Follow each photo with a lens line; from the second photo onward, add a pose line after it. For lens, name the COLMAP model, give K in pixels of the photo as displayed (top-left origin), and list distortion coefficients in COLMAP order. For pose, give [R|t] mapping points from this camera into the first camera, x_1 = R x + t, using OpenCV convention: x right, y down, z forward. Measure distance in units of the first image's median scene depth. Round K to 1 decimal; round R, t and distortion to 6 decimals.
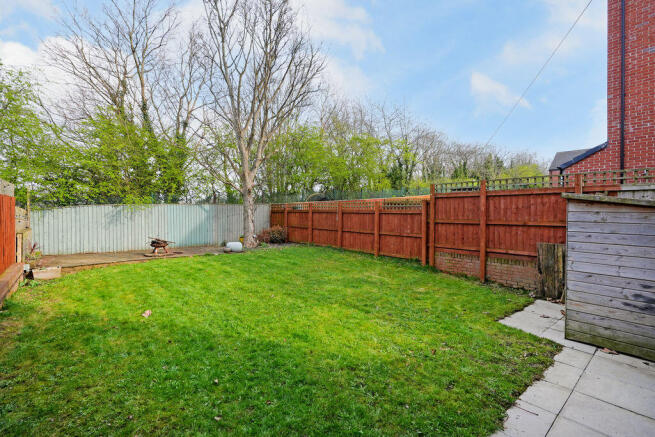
lens RADIAL K [[298.1, 0, 327.5], [0, 298.1, 218.5], [0, 0, 1]] dist [-0.004409, -0.000580]
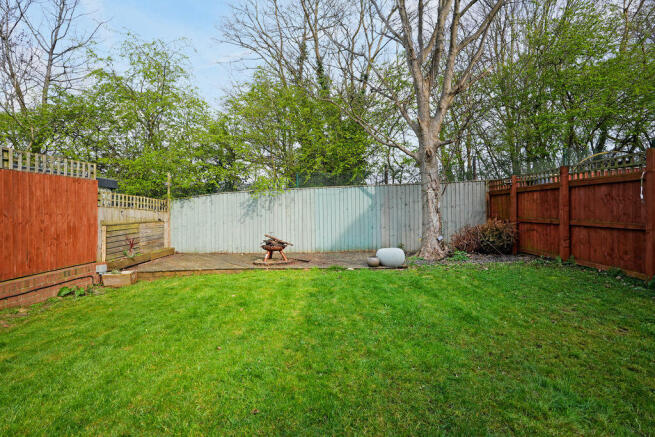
lens RADIAL K [[355.6, 0, 327.5], [0, 355.6, 218.5], [0, 0, 1]] dist [0.000931, 0.000407]
pose [[0.736389, -0.004026, -0.676546, 0.039024], [0.011373, 0.999915, 0.006429, 0.017275], [0.676462, -0.012429, 0.736372, 0.398351]]
